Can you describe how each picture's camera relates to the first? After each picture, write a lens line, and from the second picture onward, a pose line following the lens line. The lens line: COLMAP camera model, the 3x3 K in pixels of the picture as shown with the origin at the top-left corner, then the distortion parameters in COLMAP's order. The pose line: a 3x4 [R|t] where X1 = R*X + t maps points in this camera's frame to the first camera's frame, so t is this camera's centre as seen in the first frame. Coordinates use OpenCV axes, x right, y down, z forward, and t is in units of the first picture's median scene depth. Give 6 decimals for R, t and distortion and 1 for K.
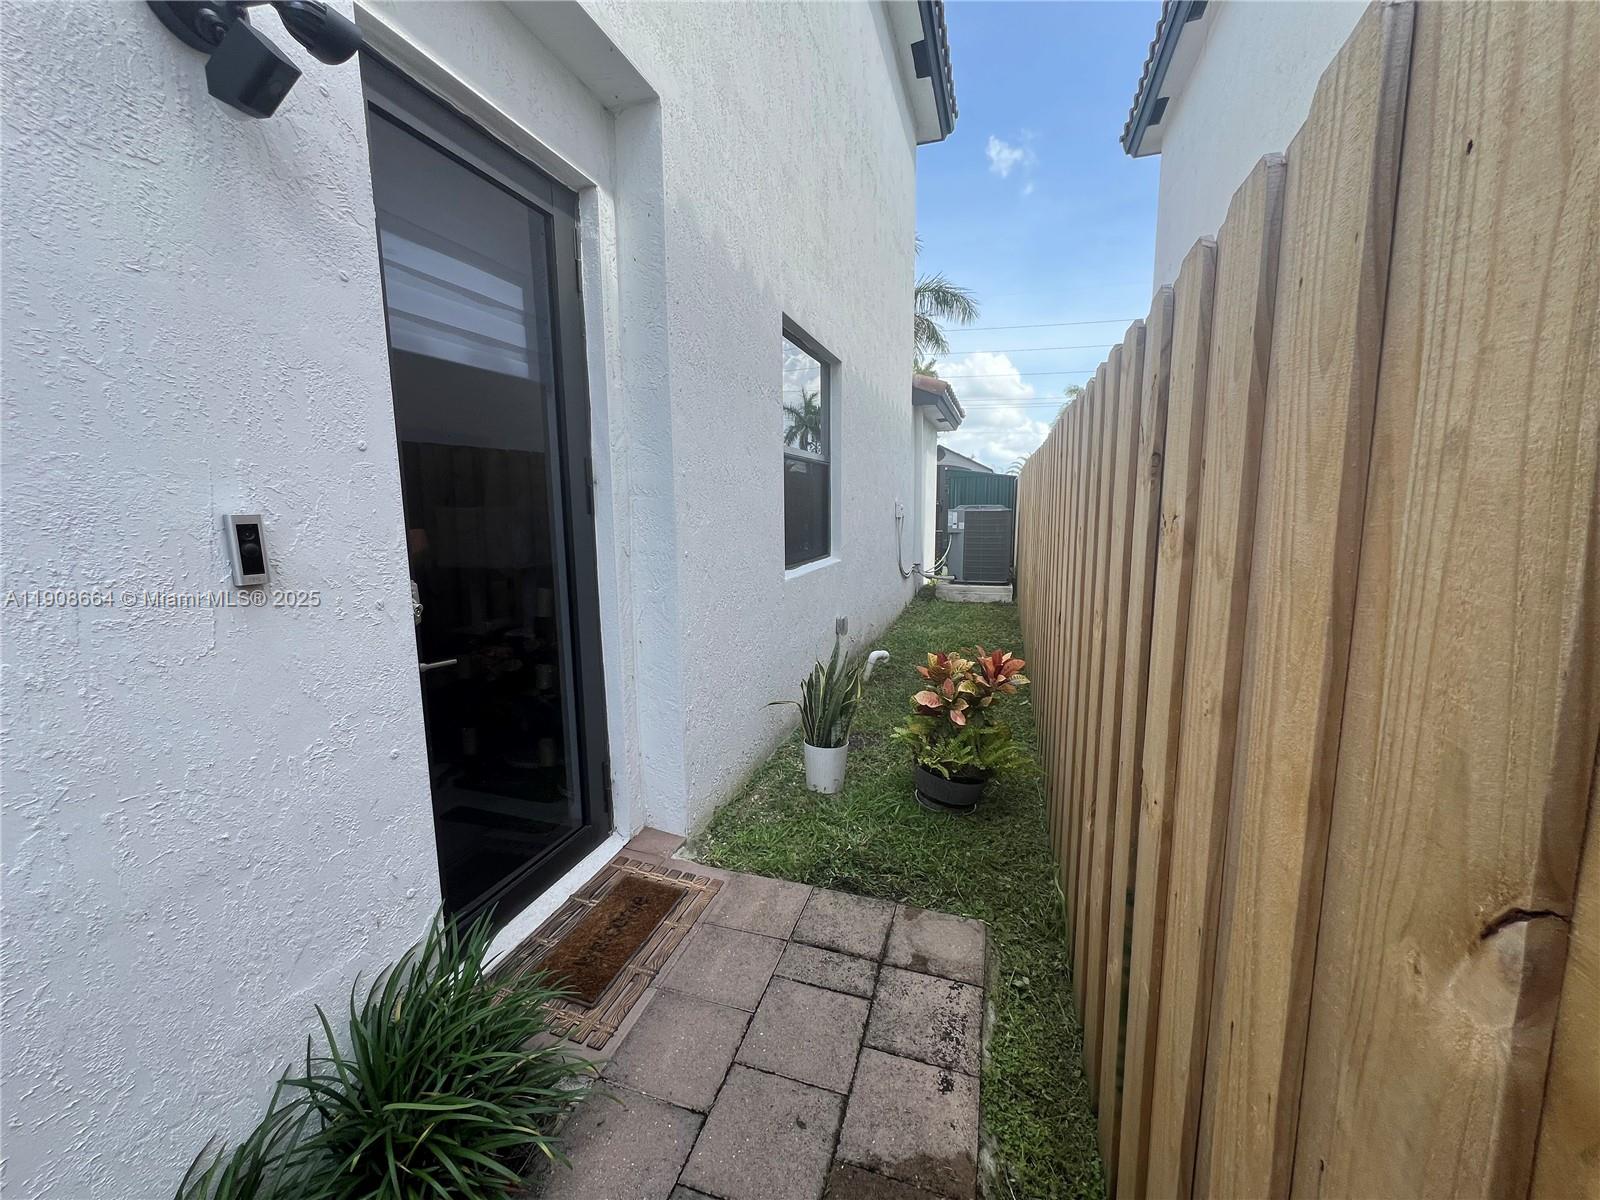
lens RADIAL K [[636.3, 0, 796.1], [0, 636.3, 597.0], [0, 0, 1]] dist [-0.002032, -0.000082]
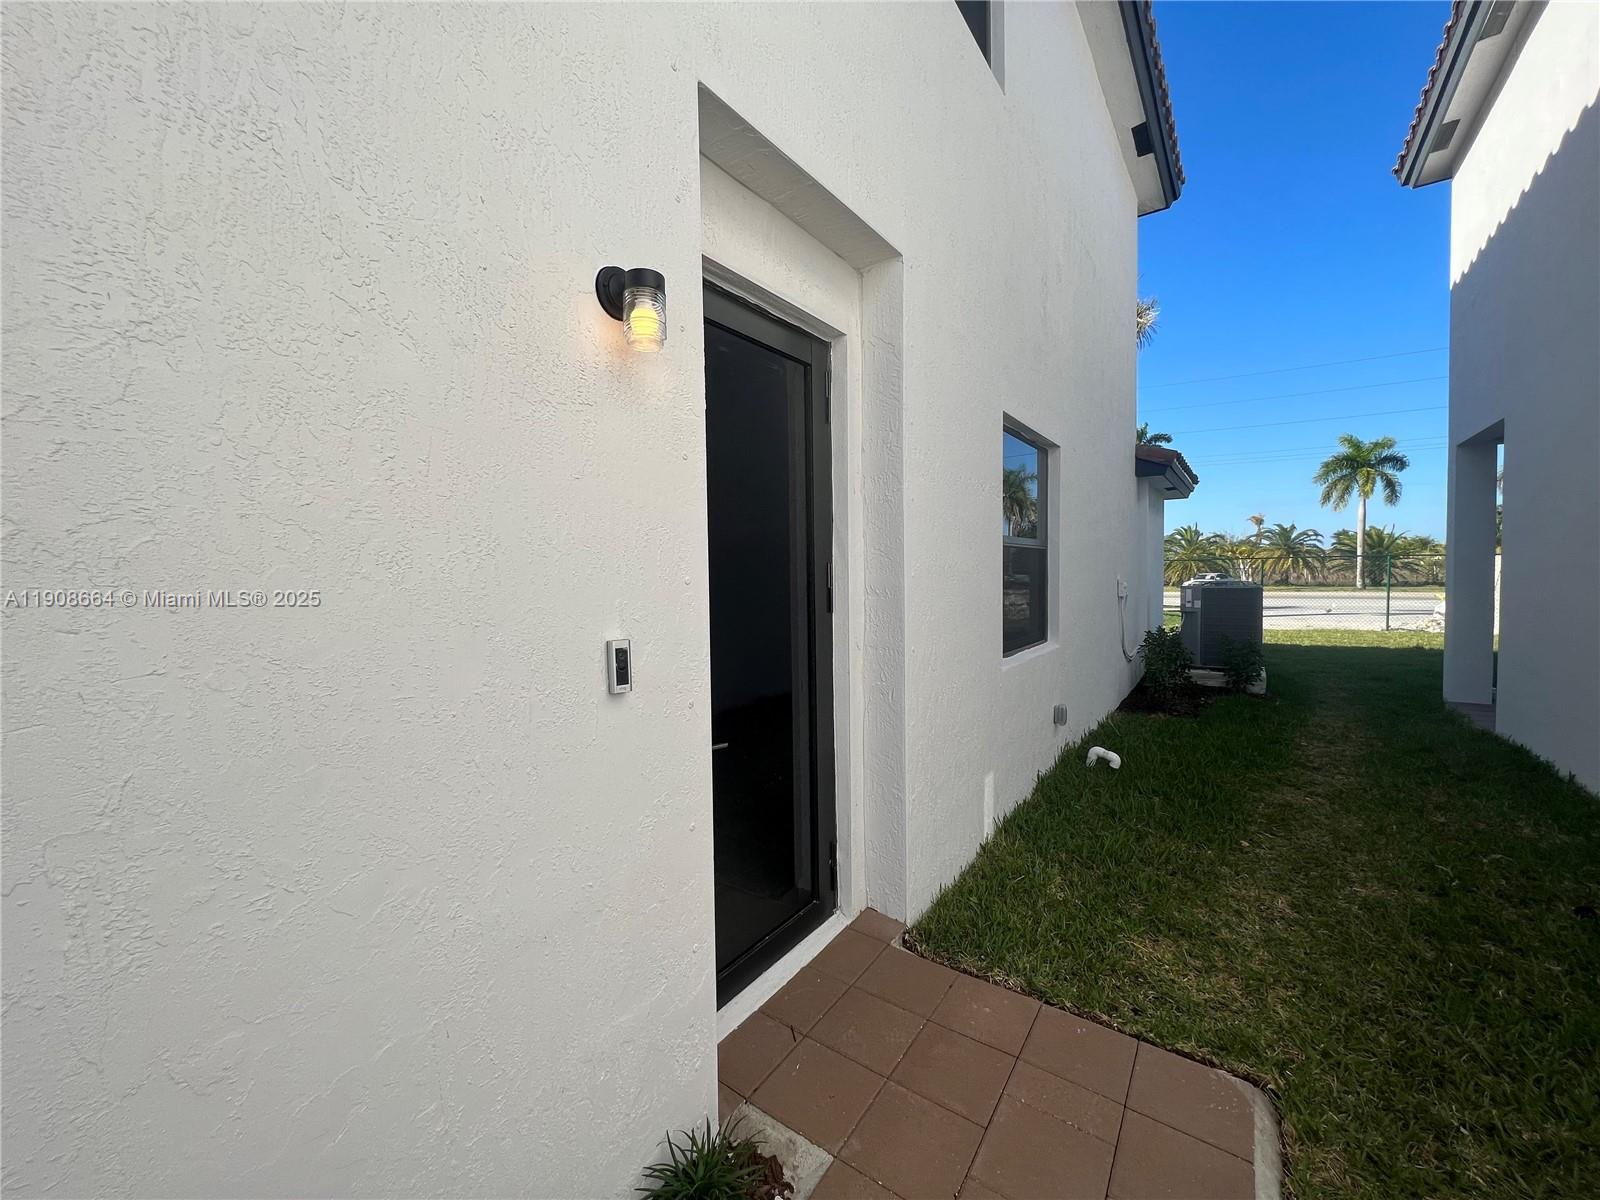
lens RADIAL K [[636.3, 0, 796.1], [0, 636.3, 597.0], [0, 0, 1]] dist [-0.002032, -0.000082]
pose [[0.953785, 0.009068, -0.300354, -0.044485], [-0.040171, 0.994420, -0.097544, -0.046518], [0.297794, 0.105102, 0.948827, -0.084564]]
